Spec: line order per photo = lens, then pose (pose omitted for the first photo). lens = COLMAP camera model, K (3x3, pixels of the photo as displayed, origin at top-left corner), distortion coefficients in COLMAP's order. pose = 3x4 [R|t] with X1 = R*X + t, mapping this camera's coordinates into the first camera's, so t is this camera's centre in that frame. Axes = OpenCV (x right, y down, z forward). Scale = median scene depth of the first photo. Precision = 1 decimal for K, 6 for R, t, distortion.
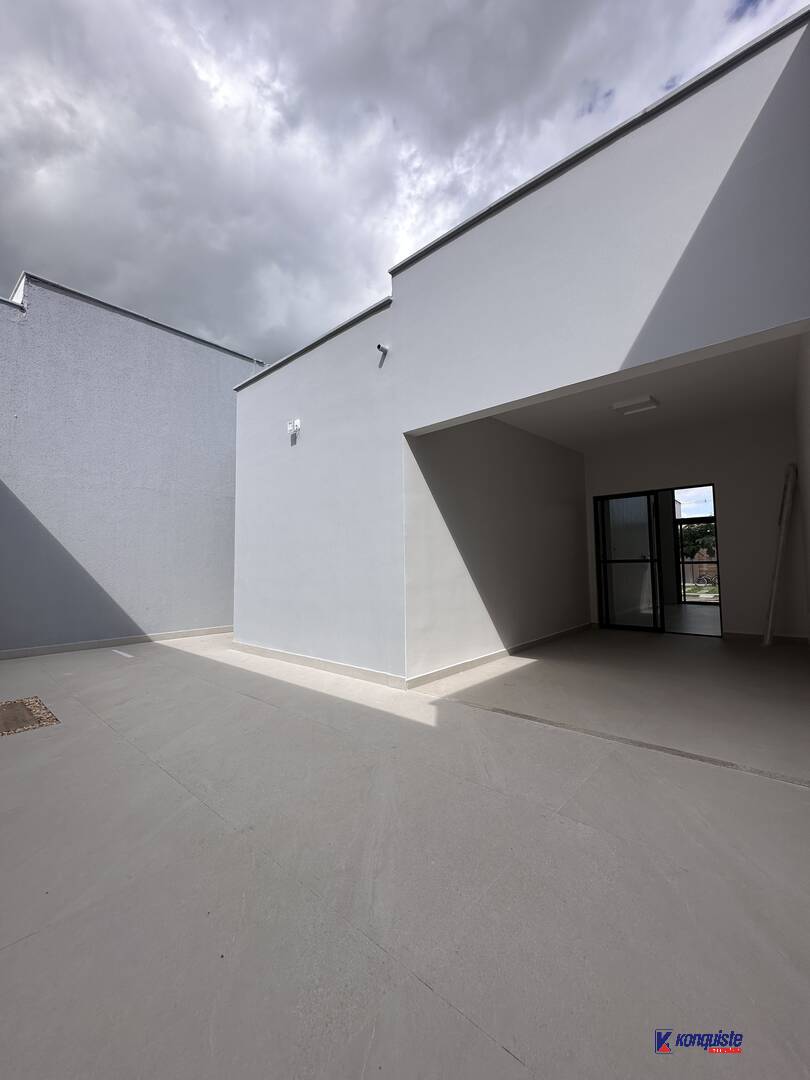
lens RADIAL K [[431.0, 0, 405.0], [0, 431.0, 540.0], [0, 0, 1]] dist [-0.002154, -0.000035]
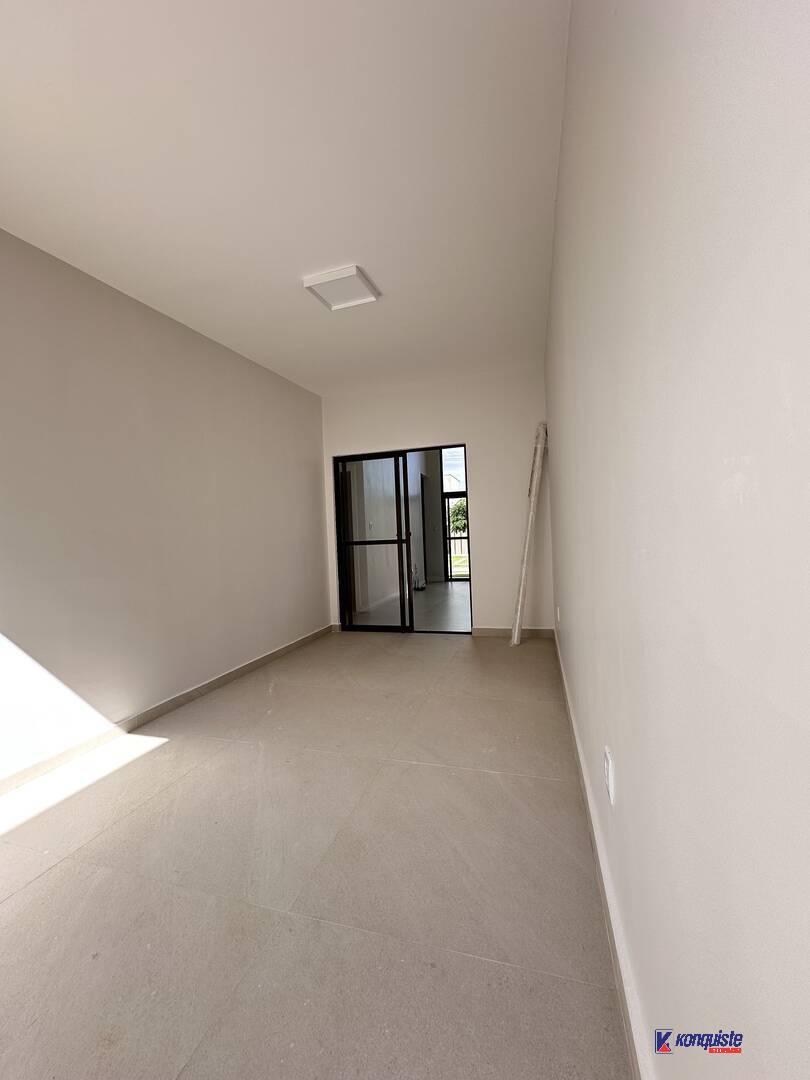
lens RADIAL K [[431.0, 0, 405.0], [0, 431.0, 540.0], [0, 0, 1]] dist [-0.002154, -0.000035]
pose [[0.906822, -0.027017, 0.420647, 0.253984], [0.003017, 0.998334, 0.057614, 0.000069], [-0.421502, -0.050977, 0.905393, 0.290426]]
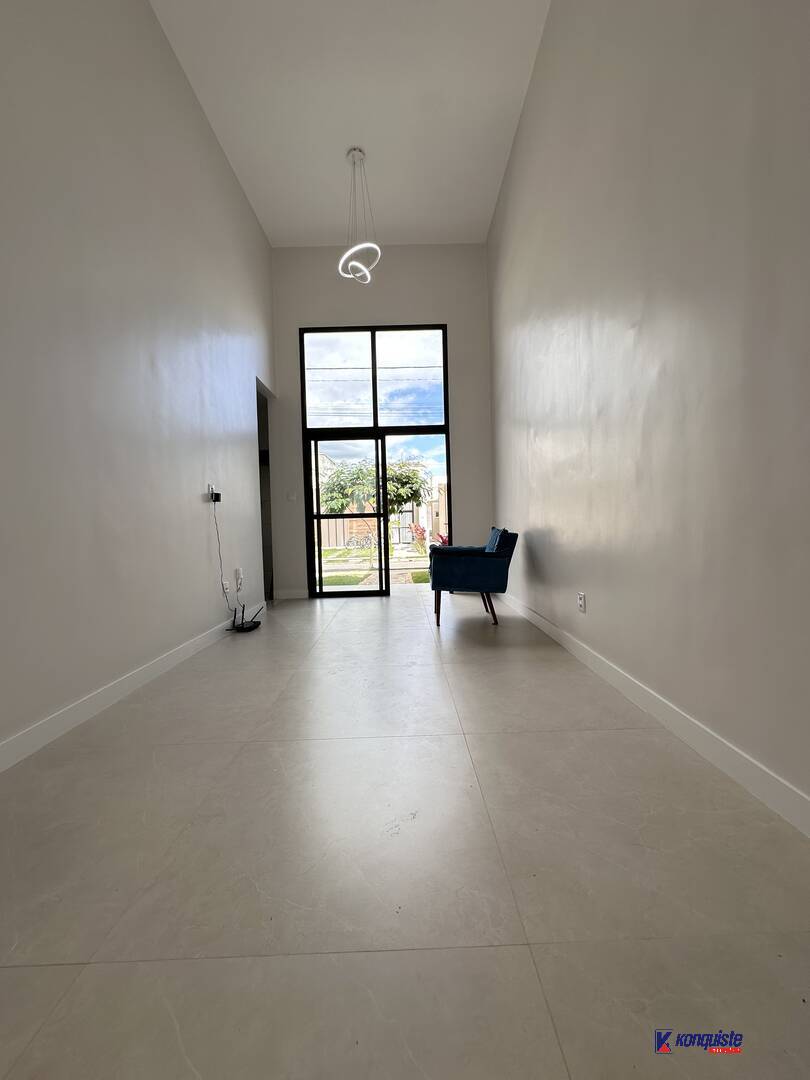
lens RADIAL K [[431.0, 0, 405.0], [0, 431.0, 540.0], [0, 0, 1]] dist [-0.002154, -0.000035]
pose [[0.748361, -0.029843, 0.662620, 0.653152], [-0.024669, 0.997044, 0.072765, 0.068056], [-0.662833, -0.070800, 0.745412, 0.939584]]
